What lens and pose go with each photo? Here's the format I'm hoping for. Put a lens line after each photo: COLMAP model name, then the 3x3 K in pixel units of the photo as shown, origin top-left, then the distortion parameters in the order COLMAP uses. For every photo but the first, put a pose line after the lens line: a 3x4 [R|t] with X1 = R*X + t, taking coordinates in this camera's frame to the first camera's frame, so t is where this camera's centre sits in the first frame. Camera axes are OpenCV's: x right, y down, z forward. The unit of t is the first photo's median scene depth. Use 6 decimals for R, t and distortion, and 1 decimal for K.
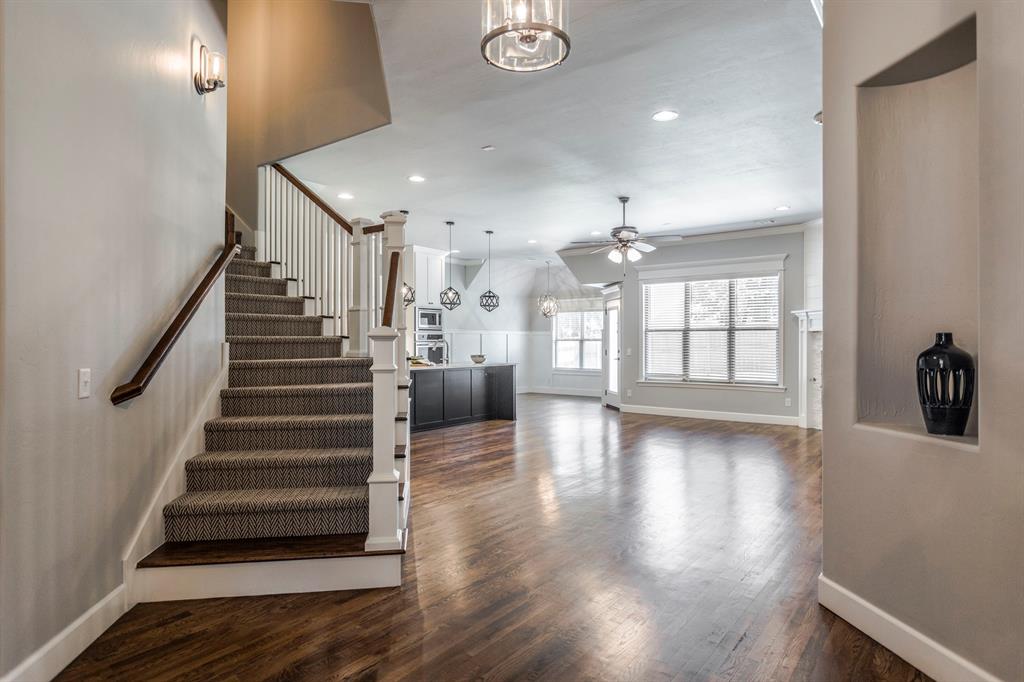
lens RADIAL K [[588.2, 0, 512.0], [0, 588.2, 341.0], [0, 0, 1]] dist [-0.002280, -0.000065]
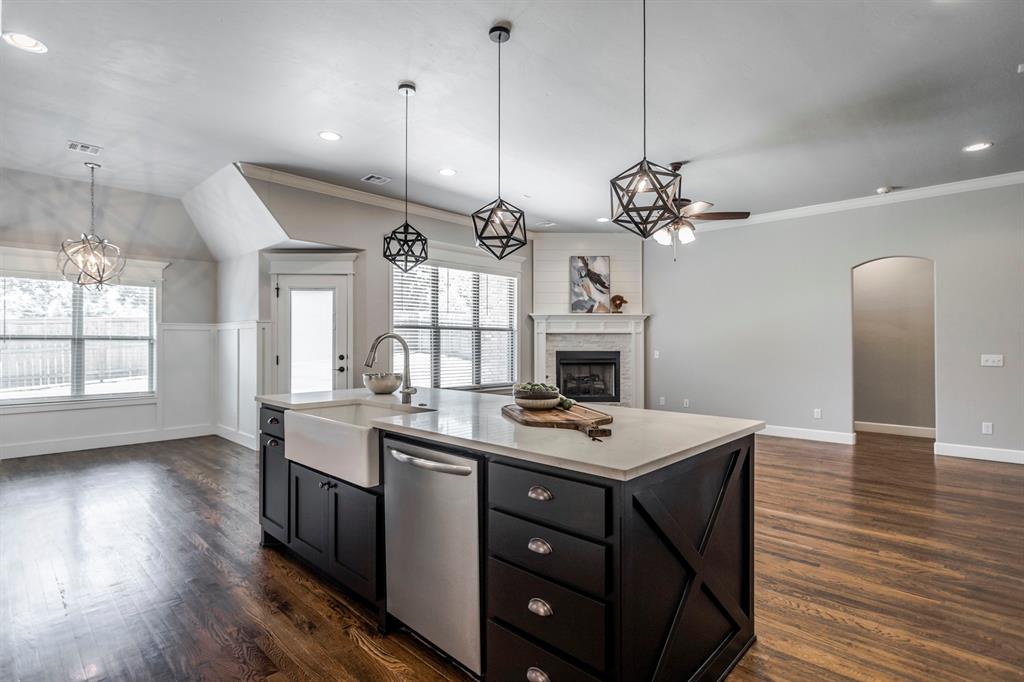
lens RADIAL K [[503.5, 0, 512.0], [0, 503.5, 341.0], [0, 0, 1]] dist [-0.006835, 0.001463]
pose [[0.112935, 0.005204, 0.993589, -0.362692], [-0.002200, 0.999985, -0.004987, 0.002440], [-0.993600, -0.001623, 0.112945, 0.802470]]
